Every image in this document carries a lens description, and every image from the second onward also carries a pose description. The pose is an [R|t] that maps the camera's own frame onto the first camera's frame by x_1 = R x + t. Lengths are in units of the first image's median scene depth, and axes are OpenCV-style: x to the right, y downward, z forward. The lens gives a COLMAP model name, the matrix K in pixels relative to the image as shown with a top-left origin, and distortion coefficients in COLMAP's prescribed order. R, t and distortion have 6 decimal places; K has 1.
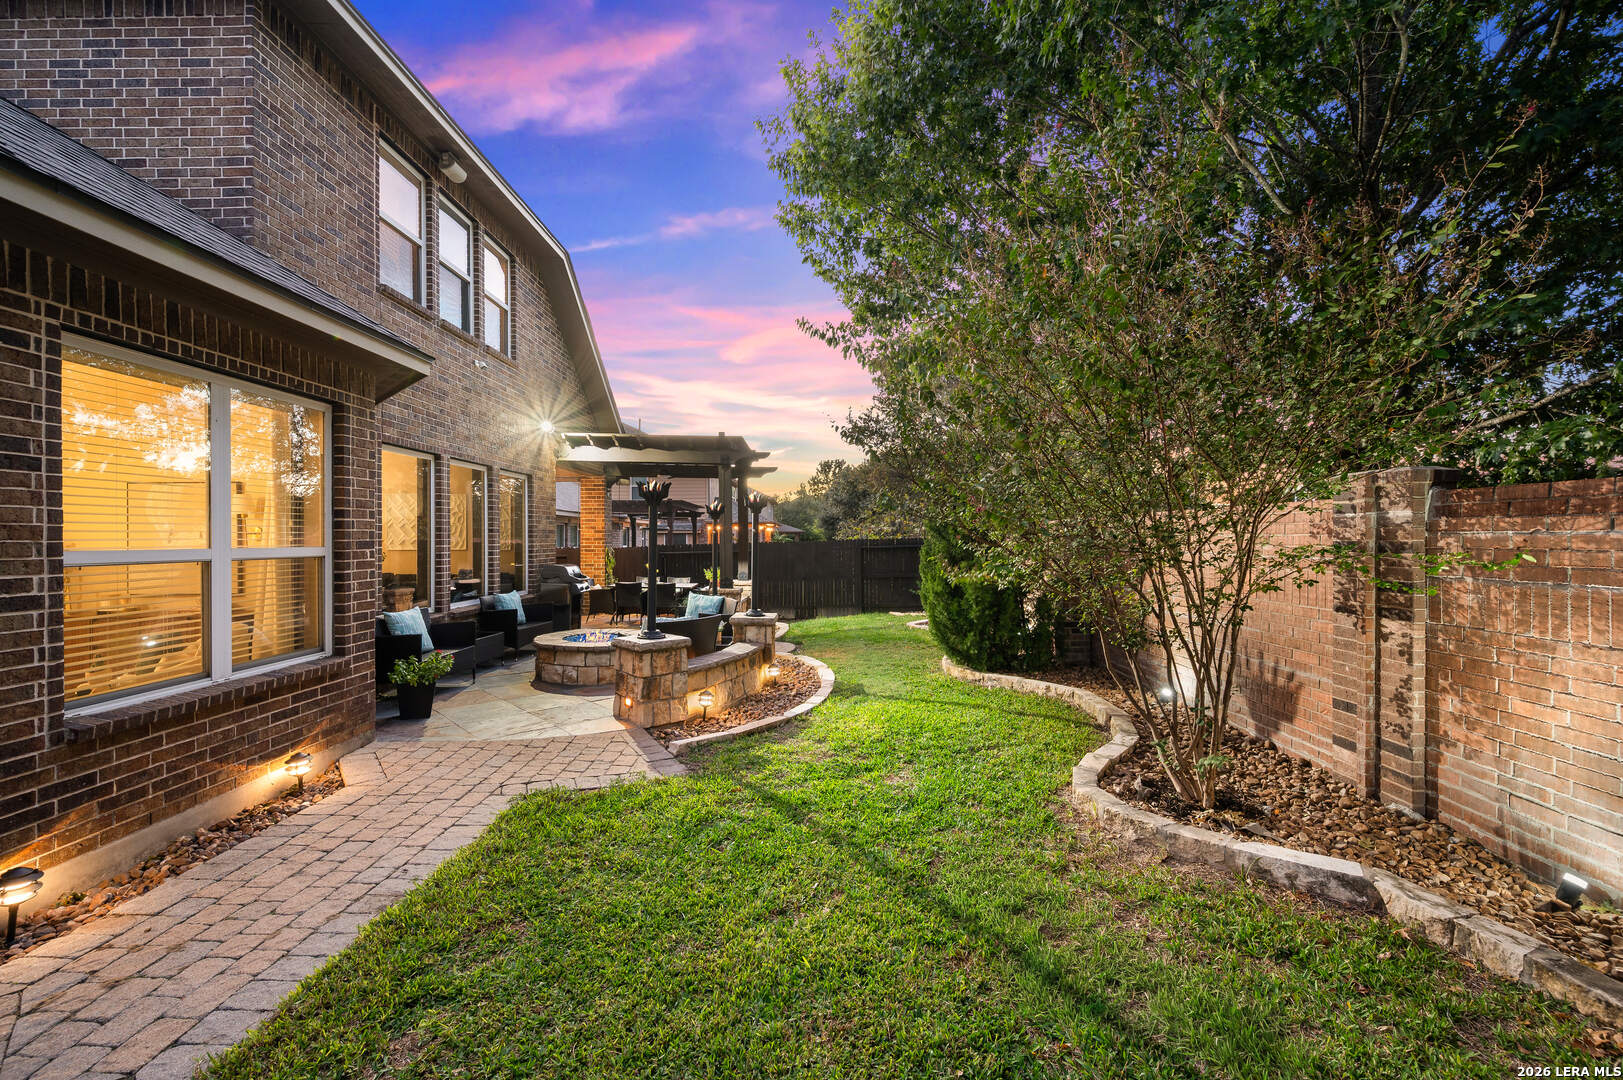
lens RADIAL K [[674.9, 0, 811.5], [0, 674.9, 540.0], [0, 0, 1]] dist [0.000270, -0.000147]
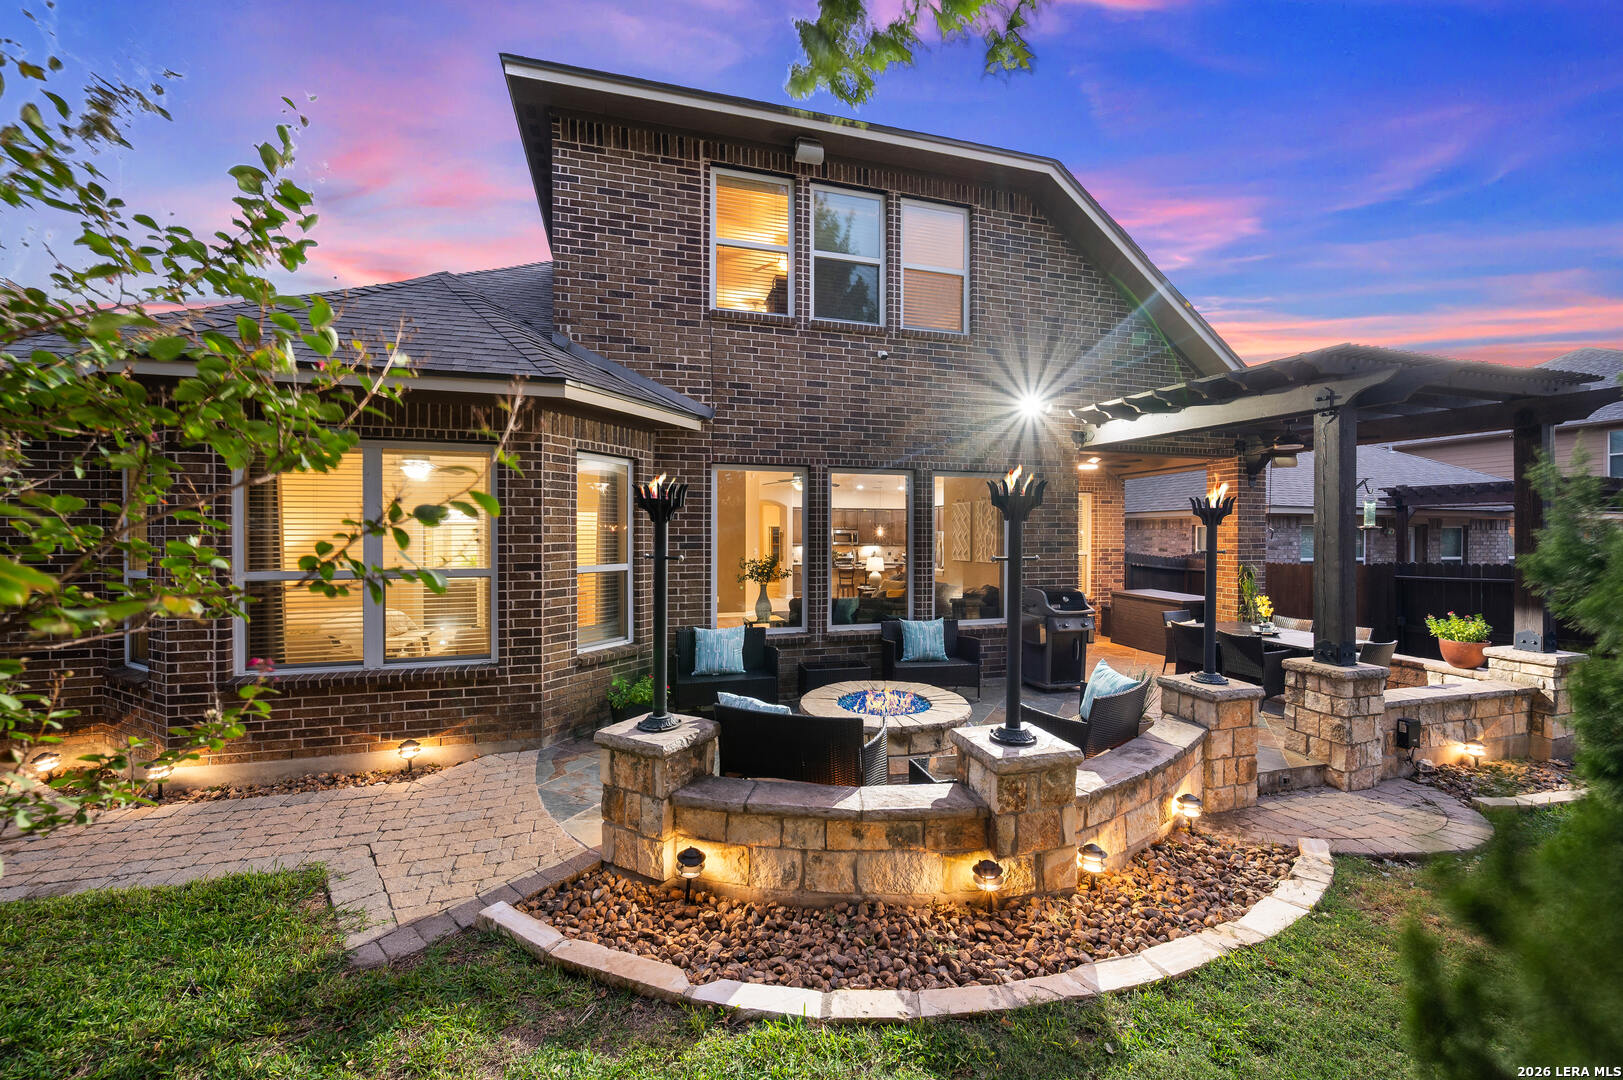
lens RADIAL K [[638.7, 0, 817.4], [0, 638.7, 540.9], [0, 0, 1]] dist [0.000655, 0.000018]
pose [[0.291557, 0.009179, -0.956509, 0.480364], [-0.002204, 0.999958, 0.008924, -0.047288], [0.956551, -0.000493, 0.291565, 1.190596]]
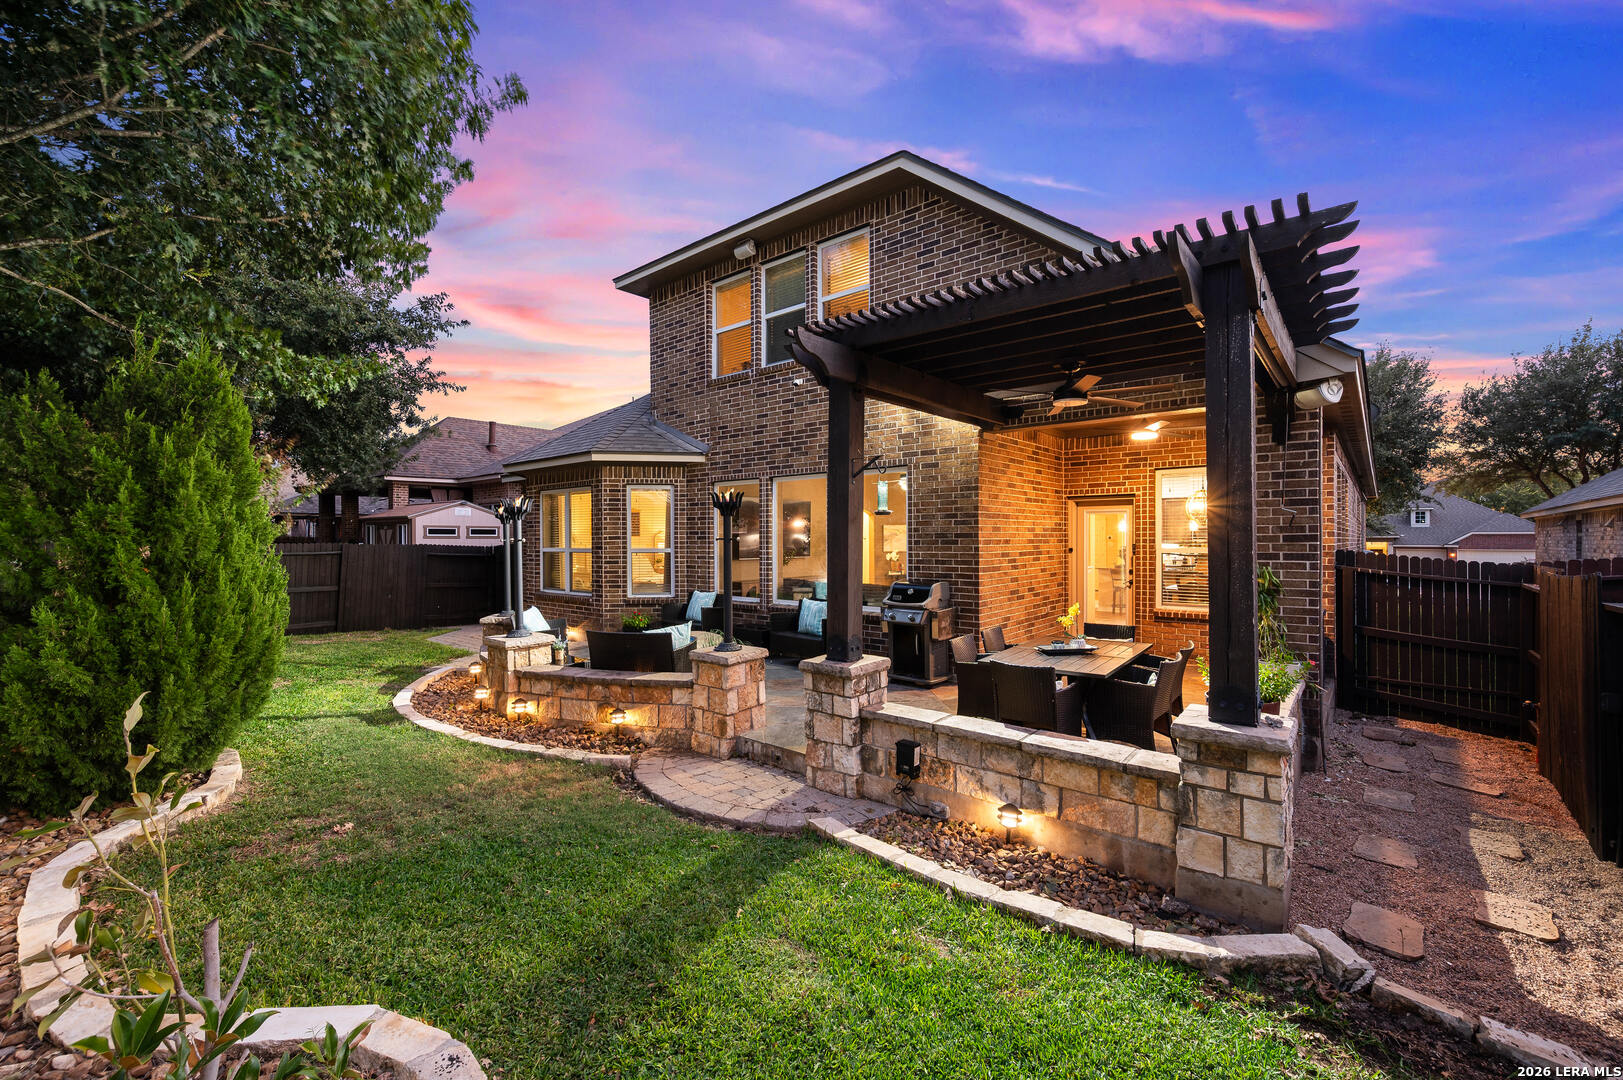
lens RADIAL K [[674.9, 0, 811.5], [0, 674.9, 540.0], [0, 0, 1]] dist [0.000270, -0.000147]
pose [[-0.643030, 0.007092, -0.765808, 0.553403], [0.004682, 0.999975, 0.005329, -0.027258], [0.765826, -0.000159, -0.643047, 2.983498]]
